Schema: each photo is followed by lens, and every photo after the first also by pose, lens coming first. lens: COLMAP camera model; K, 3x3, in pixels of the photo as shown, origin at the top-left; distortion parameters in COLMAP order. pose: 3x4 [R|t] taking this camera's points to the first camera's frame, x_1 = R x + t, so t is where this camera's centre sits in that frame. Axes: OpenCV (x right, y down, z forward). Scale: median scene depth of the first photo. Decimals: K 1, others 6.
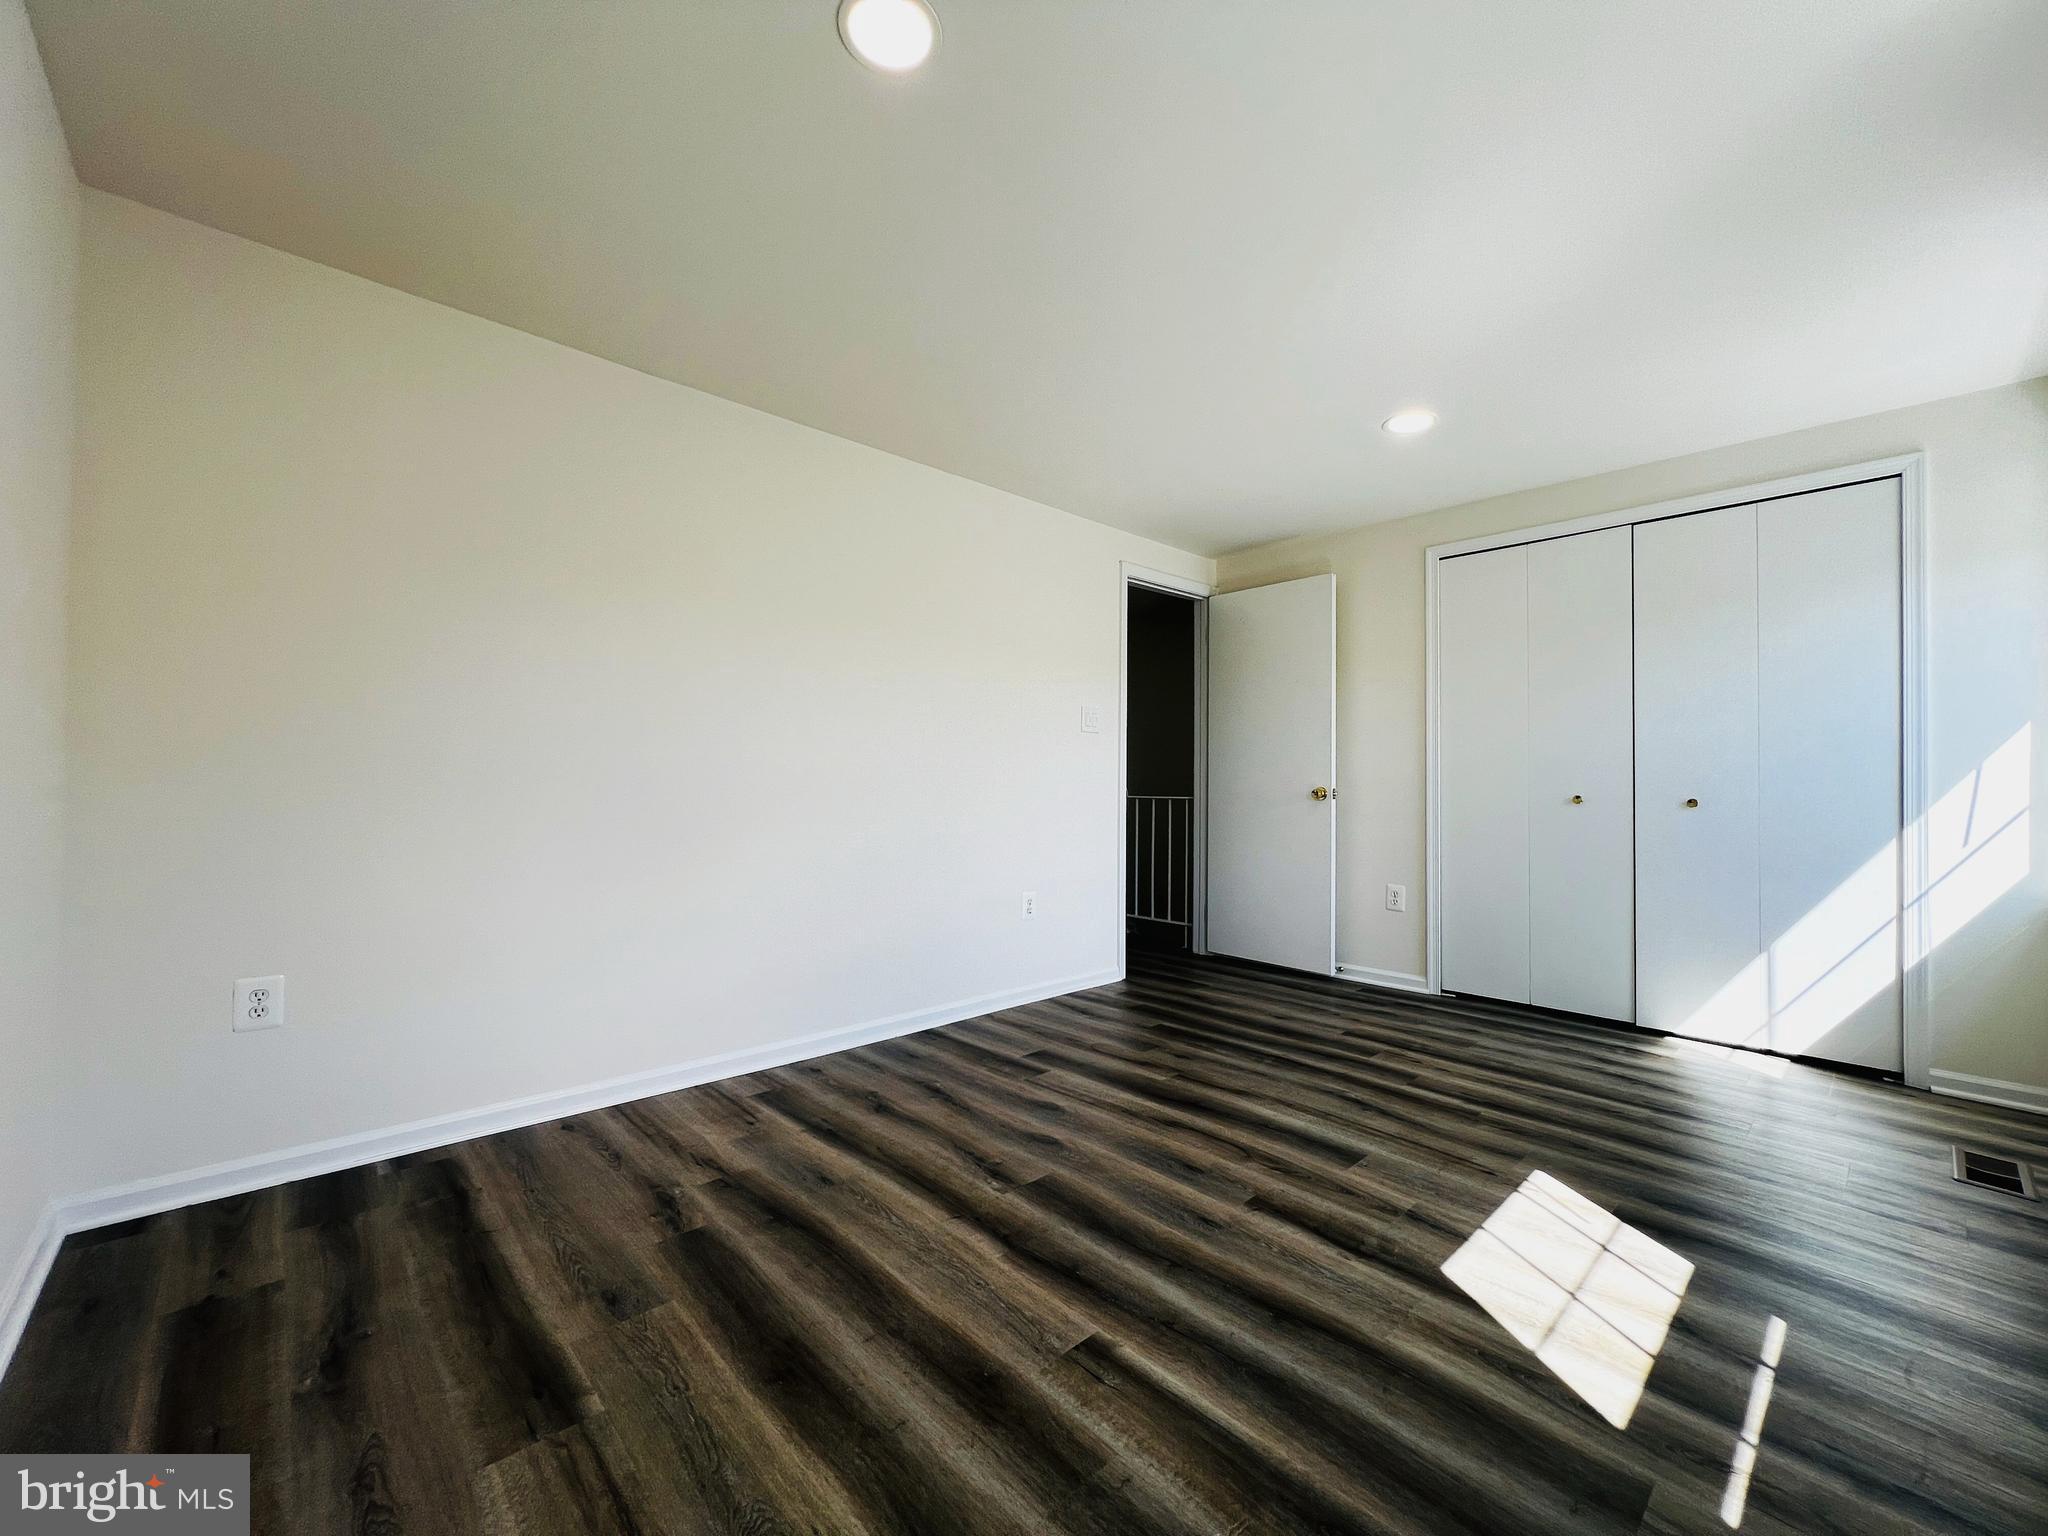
lens RADIAL K [[823.9, 0, 1023.1], [0, 823.9, 770.3], [0, 0, 1]] dist [-0.002596, 0.000890]
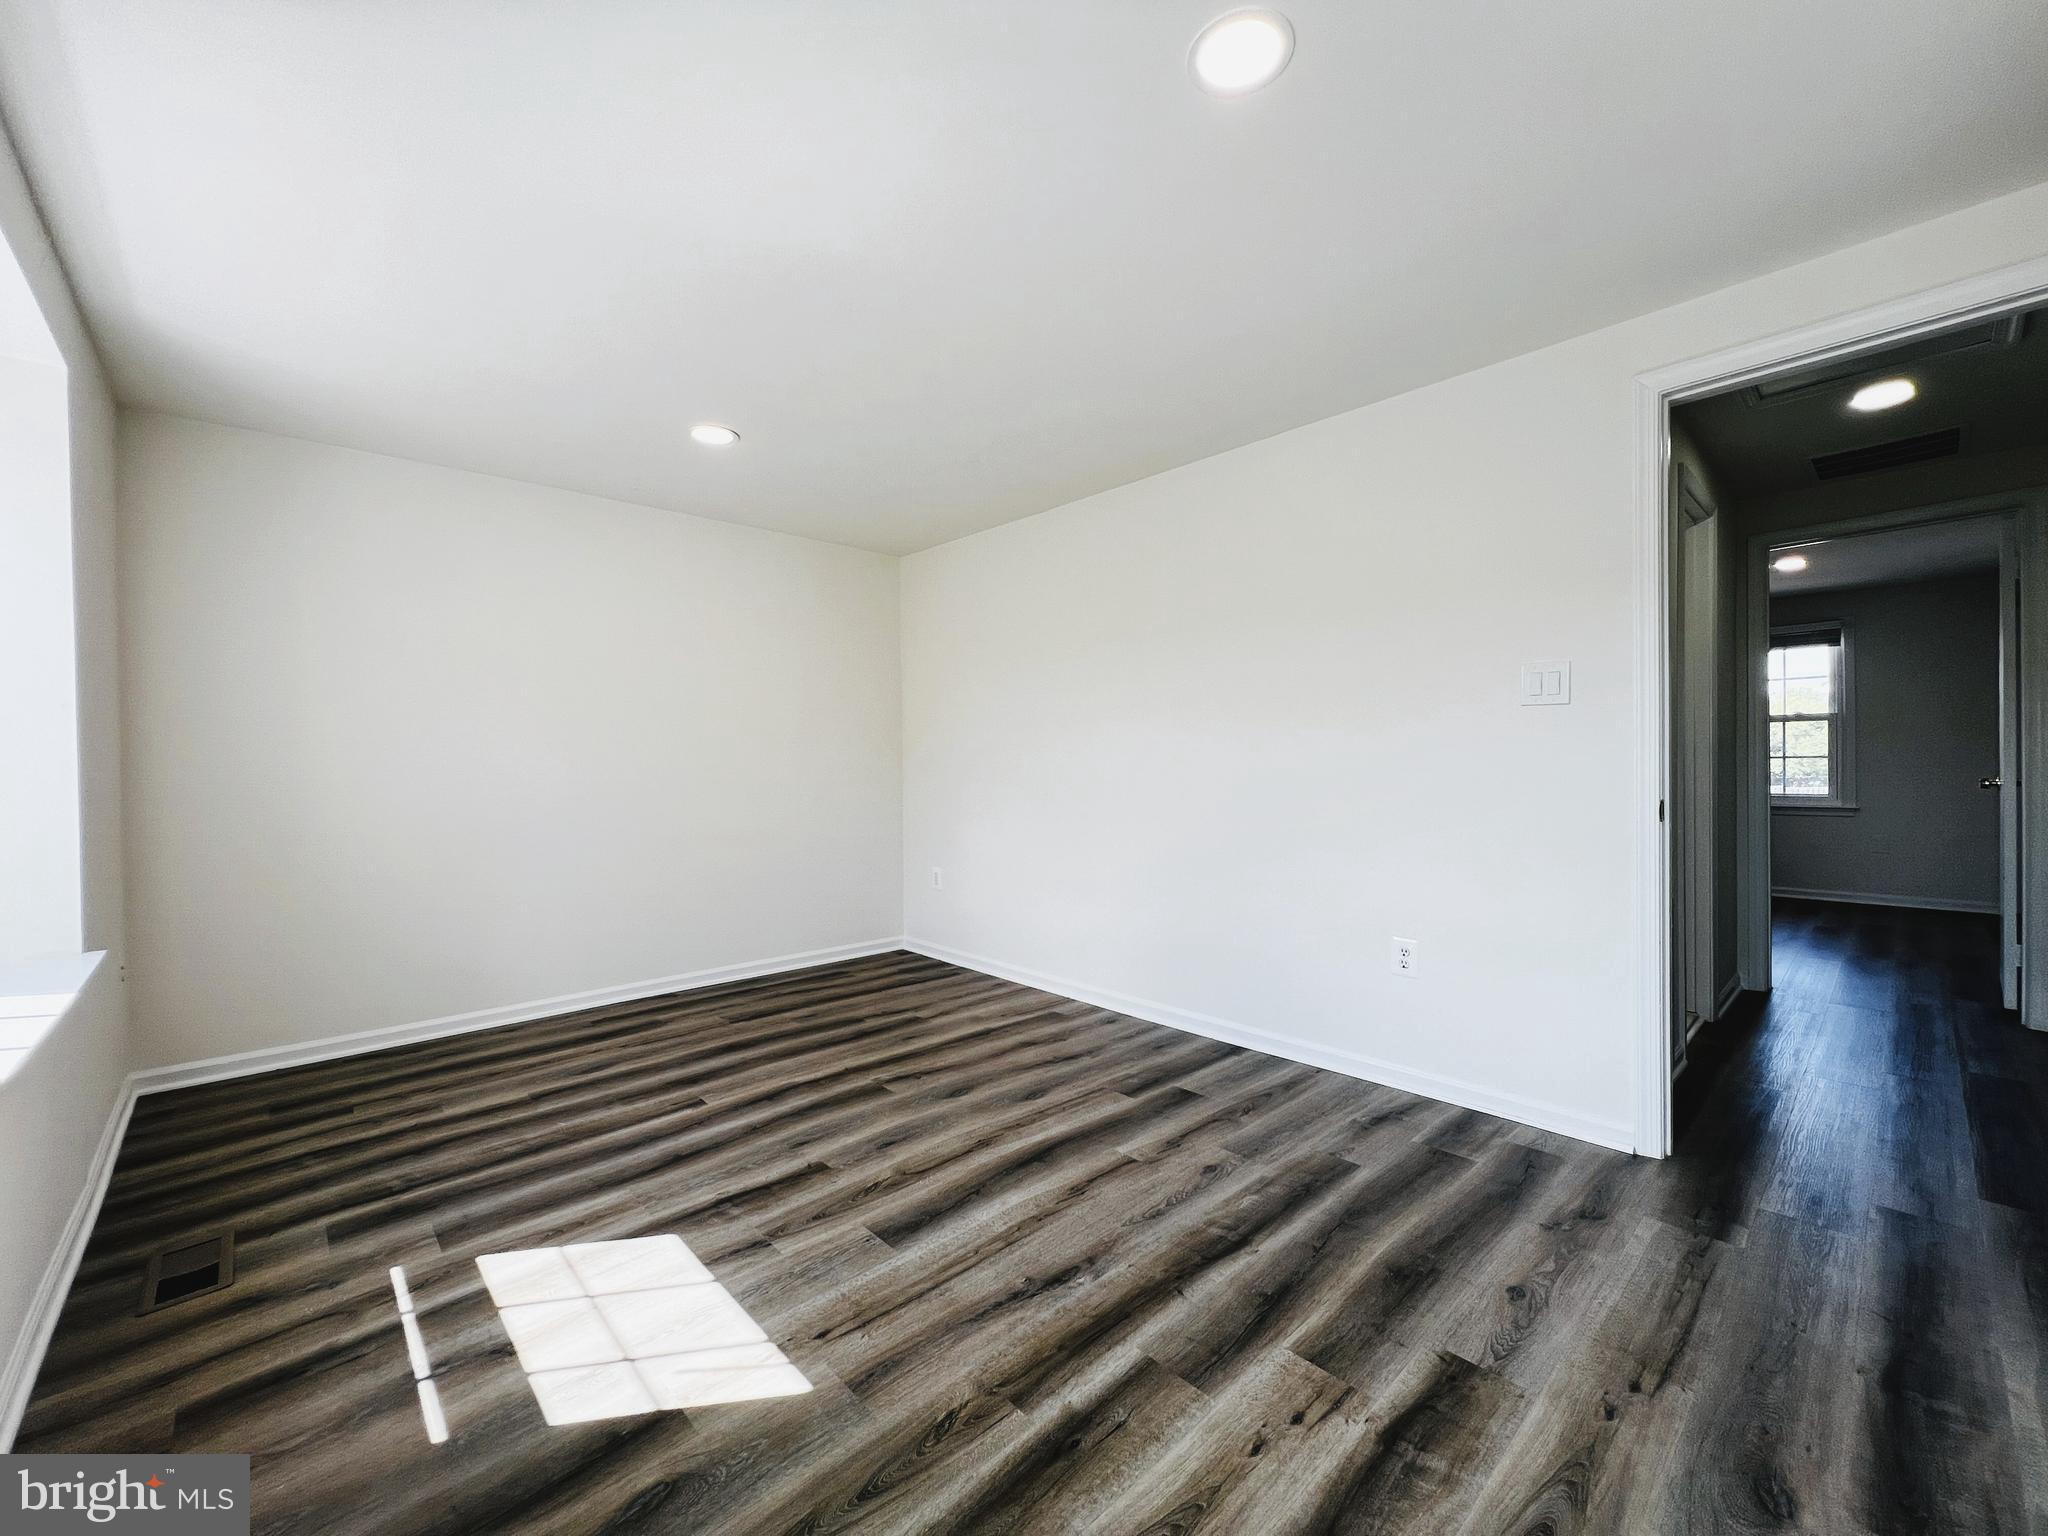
lens RADIAL K [[823.9, 0, 1015.5], [0, 823.9, 784.5], [0, 0, 1]] dist [-0.002596, 0.000890]
pose [[-0.010353, 0.016132, -0.999816, 1.076573], [0.023094, 0.999607, 0.015889, -0.007617], [0.999680, -0.022925, -0.010722, 0.994603]]
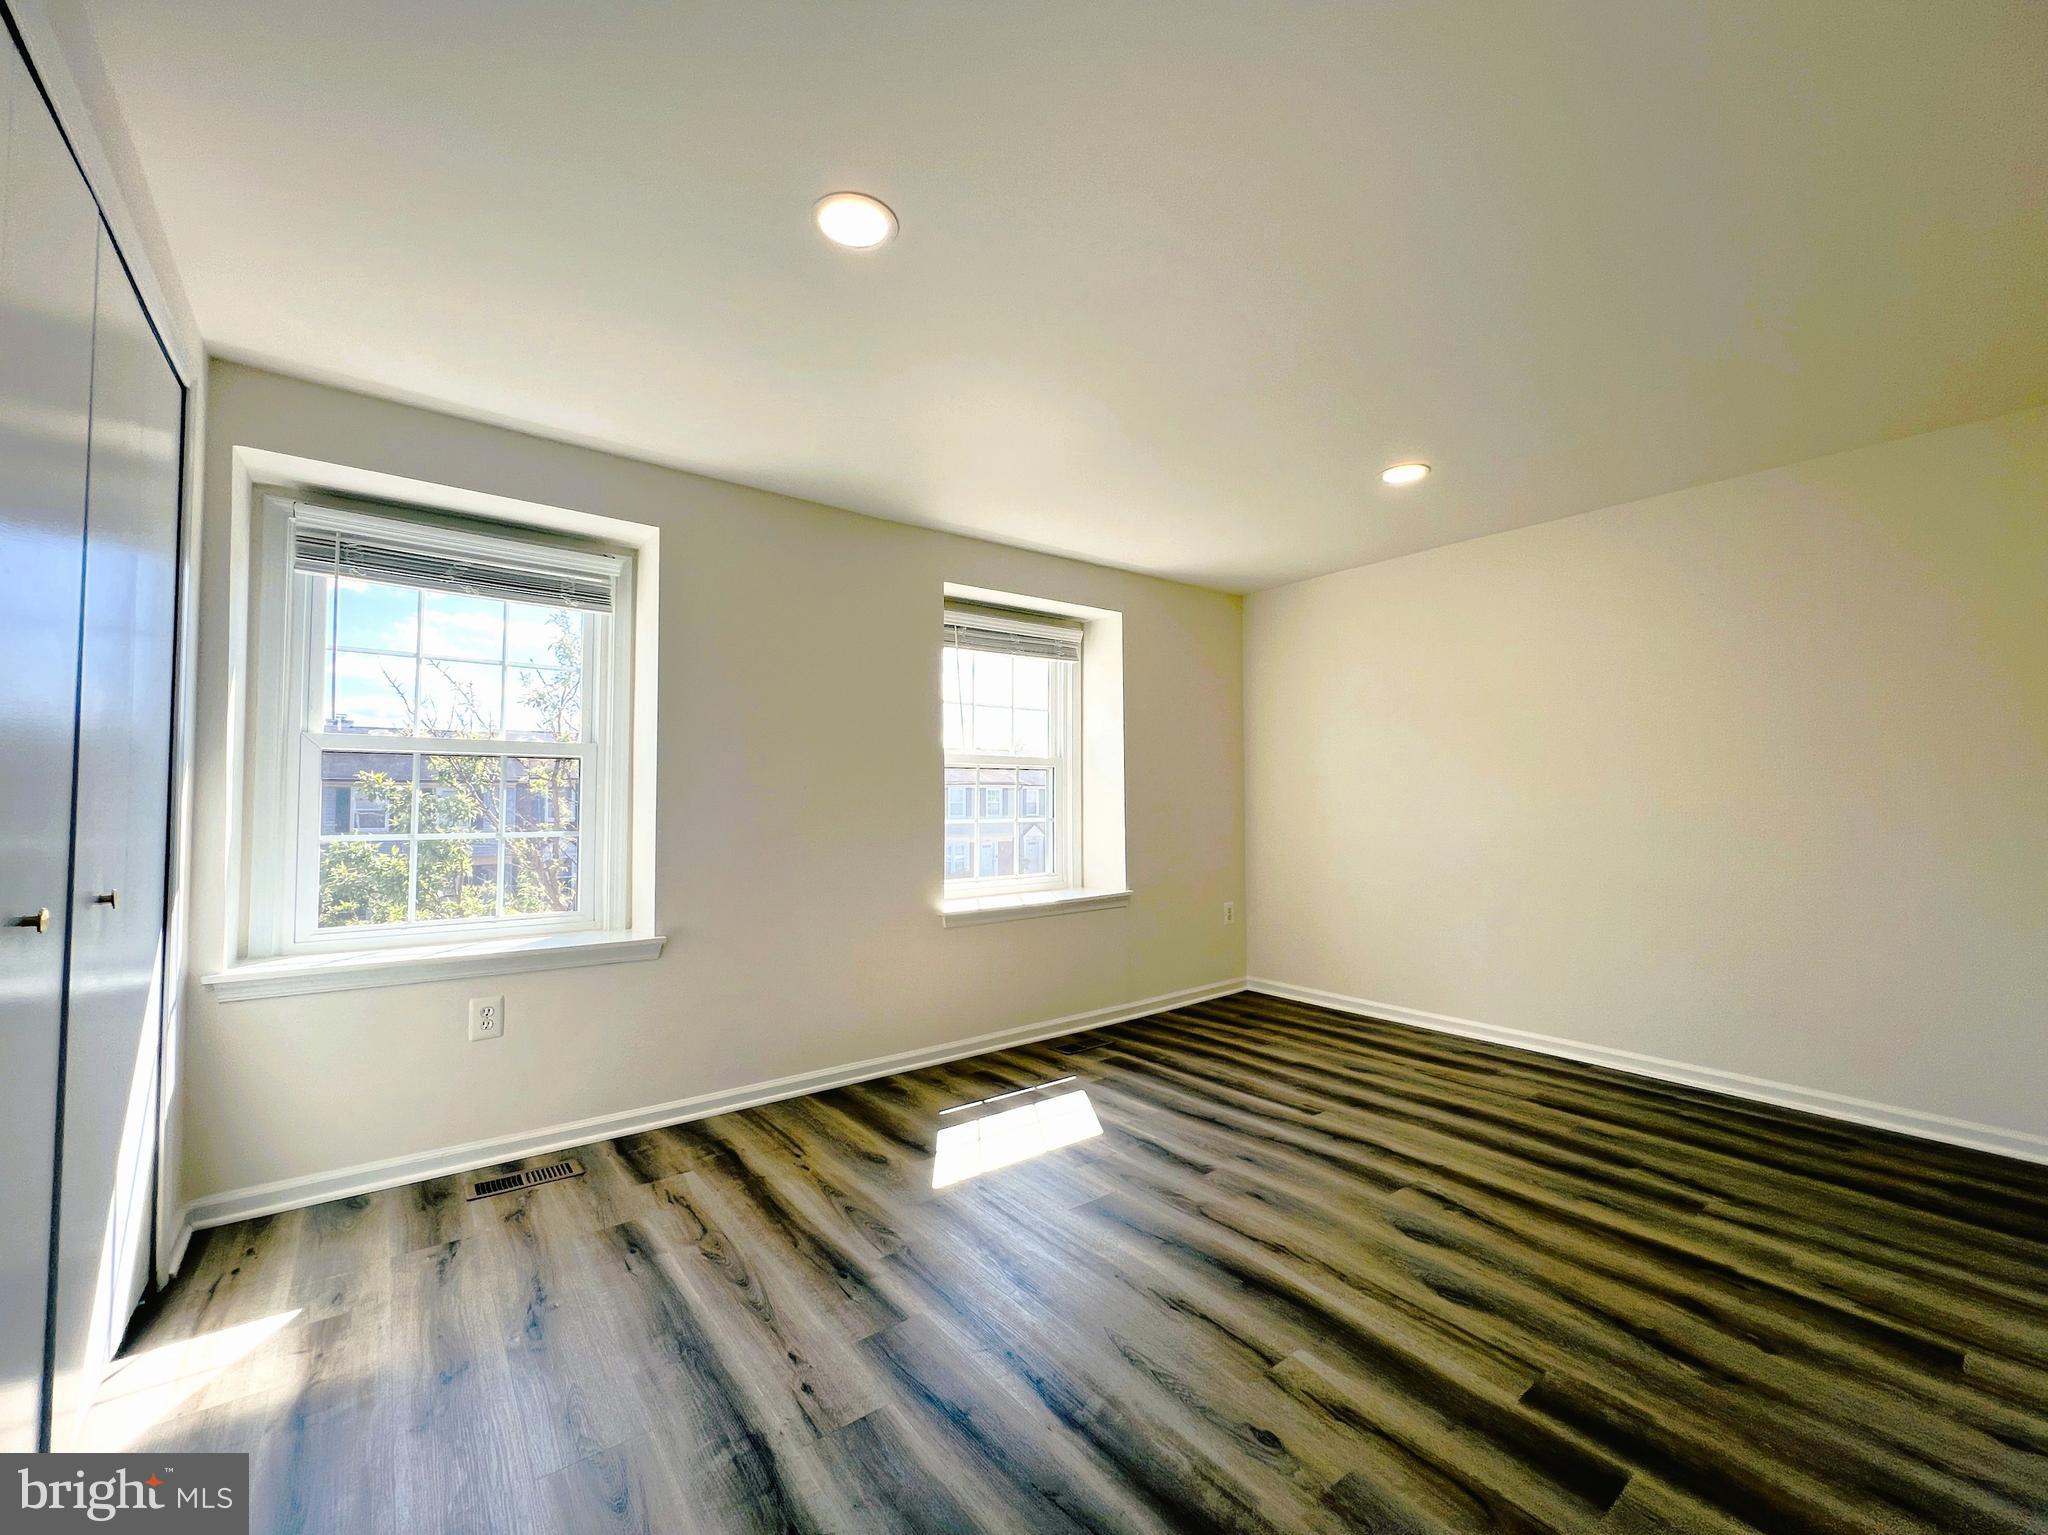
lens RADIAL K [[823.9, 0, 1031.3], [0, 823.9, 761.2], [0, 0, 1]] dist [-0.002596, 0.000890]
pose [[-0.996307, -0.003685, 0.085783, 0.340394], [-0.008657, 0.998299, -0.057658, -0.016692], [-0.085424, -0.058188, -0.994644, 1.774885]]
